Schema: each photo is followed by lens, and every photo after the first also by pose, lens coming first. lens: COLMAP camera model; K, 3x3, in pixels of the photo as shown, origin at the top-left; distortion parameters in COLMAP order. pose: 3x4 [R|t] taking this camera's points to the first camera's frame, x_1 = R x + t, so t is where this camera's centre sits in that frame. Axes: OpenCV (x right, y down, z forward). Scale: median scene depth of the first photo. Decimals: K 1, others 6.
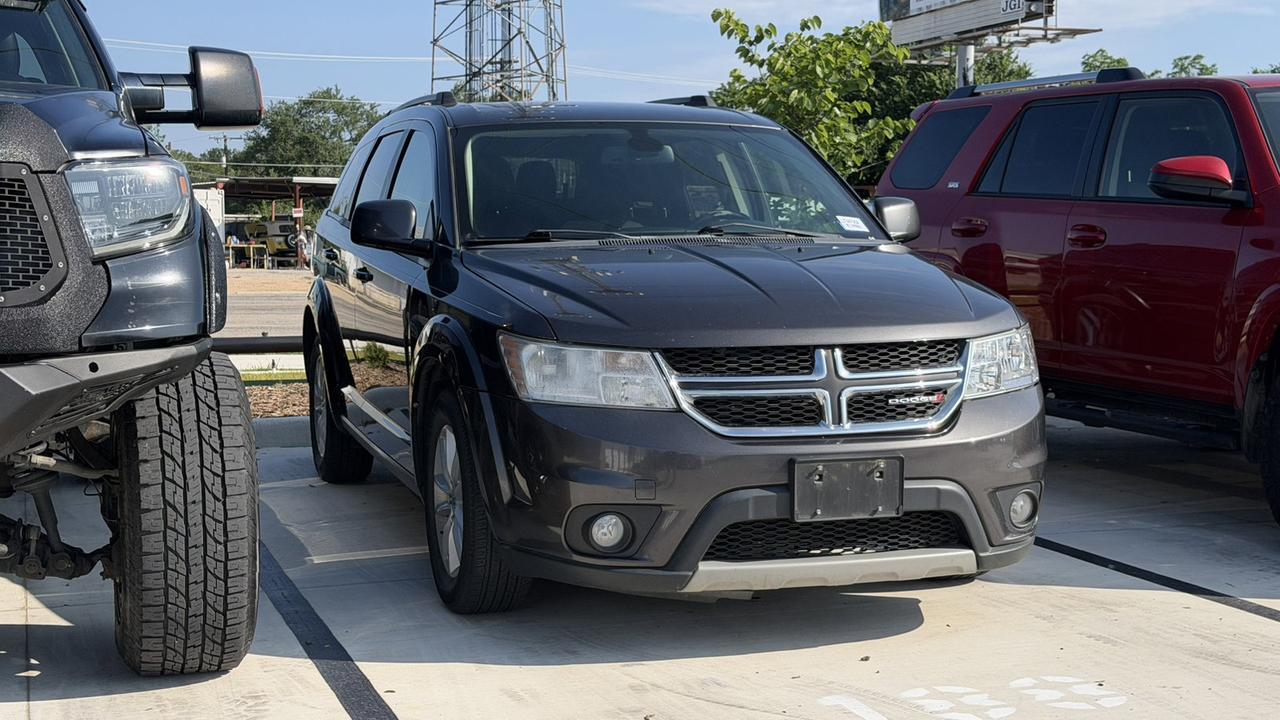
lens RADIAL K [[1778.1, 0, 640.0], [0, 1778.1, 360.0], [0, 0, 1]] dist [0.117187, -0.035424]
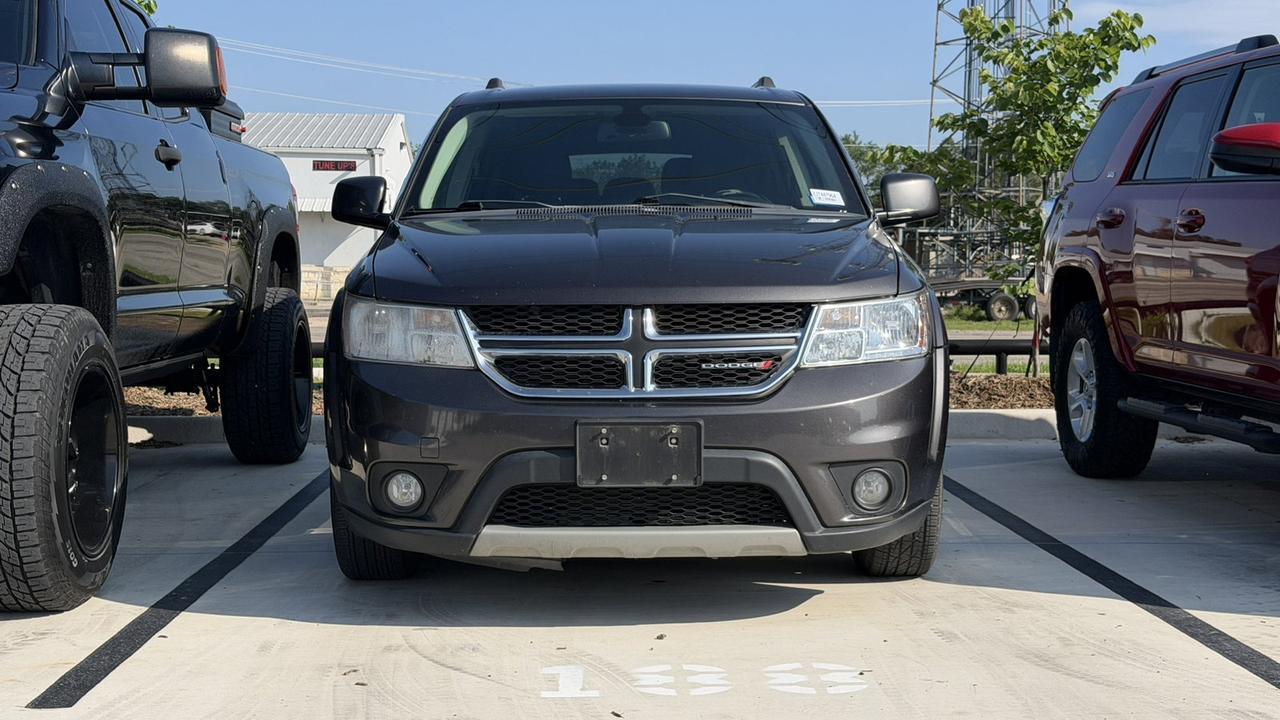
lens RADIAL K [[1778.1, 0, 640.0], [0, 1778.1, 360.0], [0, 0, 1]] dist [0.117187, -0.035424]
pose [[0.957676, 0.016191, -0.287393, 0.382530], [-0.023474, 0.999484, -0.021913, 0.042047], [0.286890, 0.027732, 0.957562, 0.091933]]
